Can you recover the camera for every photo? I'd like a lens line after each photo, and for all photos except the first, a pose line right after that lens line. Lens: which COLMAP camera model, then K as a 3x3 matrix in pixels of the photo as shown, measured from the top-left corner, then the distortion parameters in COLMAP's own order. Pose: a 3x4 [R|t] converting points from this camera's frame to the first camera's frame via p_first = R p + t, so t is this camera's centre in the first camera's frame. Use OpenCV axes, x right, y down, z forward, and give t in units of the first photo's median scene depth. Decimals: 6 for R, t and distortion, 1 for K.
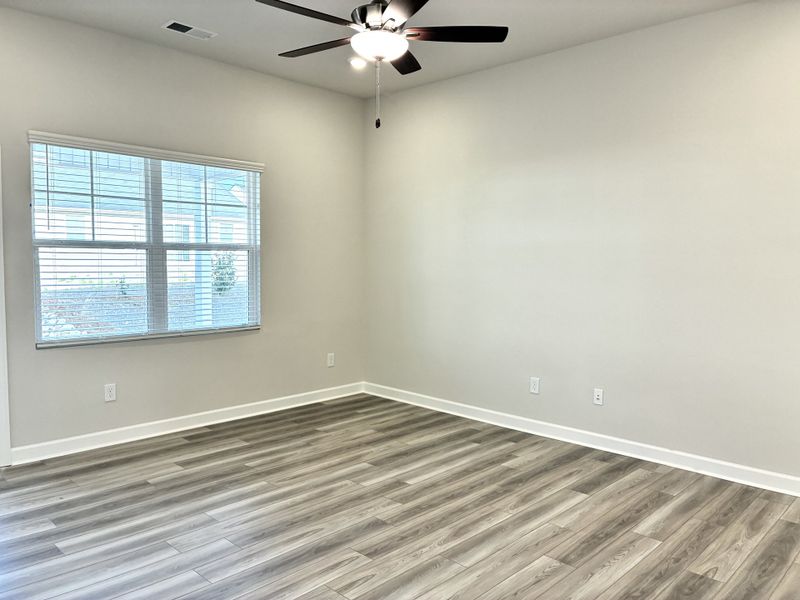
lens RADIAL K [[611.0, 0, 416.6], [0, 611.0, 306.0], [0, 0, 1]] dist [0.031647, -0.000657]
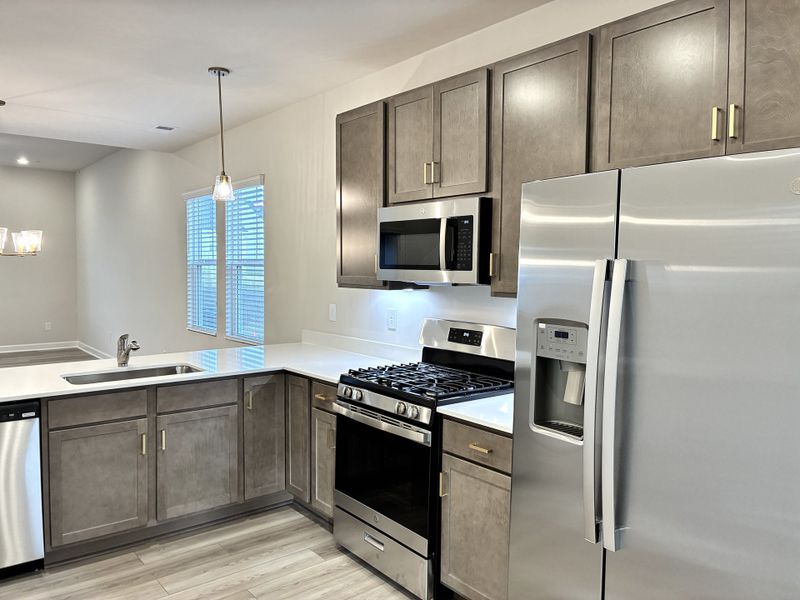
lens RADIAL K [[609.2, 0, 400.0], [0, 609.2, 300.0], [0, 0, 1]] dist [0.029203, 0.001996]
pose [[0.989378, 0.004059, -0.145309, 1.444145], [-0.007895, 0.999635, -0.025829, 0.070015], [0.145152, 0.026702, 0.989049, -0.732015]]
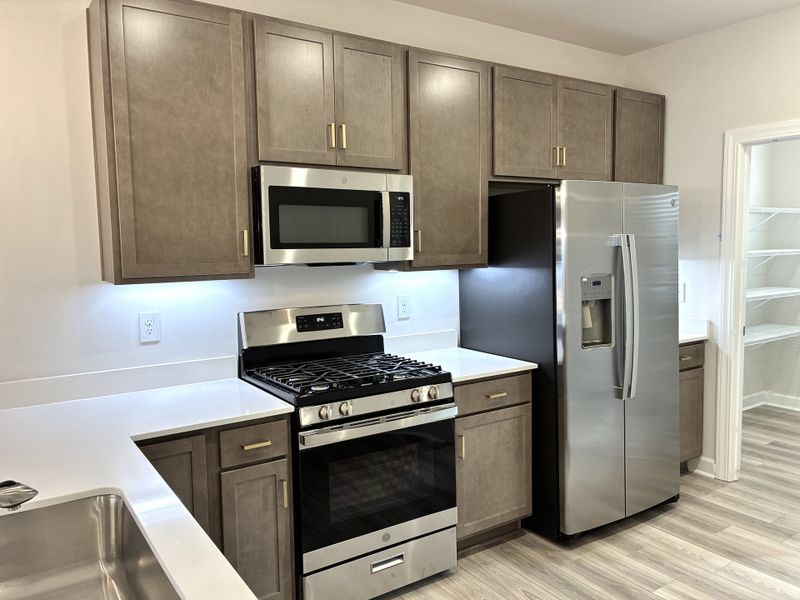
lens RADIAL K [[609.2, 0, 400.0], [0, 609.2, 300.0], [0, 0, 1]] dist [0.029203, 0.001996]
pose [[0.230459, -0.105260, 0.967372, 0.827009], [0.098401, 0.991557, 0.084449, 0.025371], [-0.968094, 0.075729, 0.238871, -0.262897]]
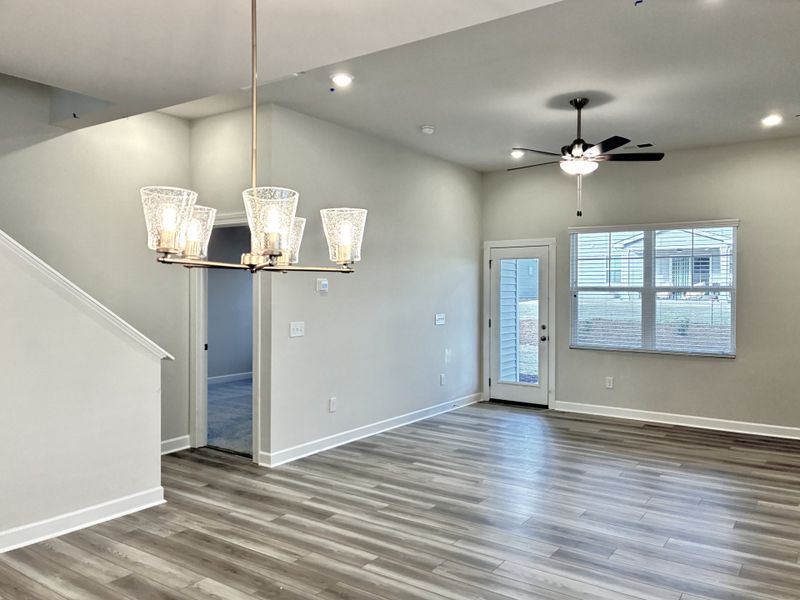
lens RADIAL K [[623.7, 0, 400.0], [0, 623.7, 300.0], [0, 0, 1]] dist [0.021373, 0.002701]
pose [[0.141925, 0.005130, -0.989864, 1.023814], [-0.086734, 0.996205, -0.007272, -0.011836], [0.986070, 0.086887, 0.141832, 0.227317]]
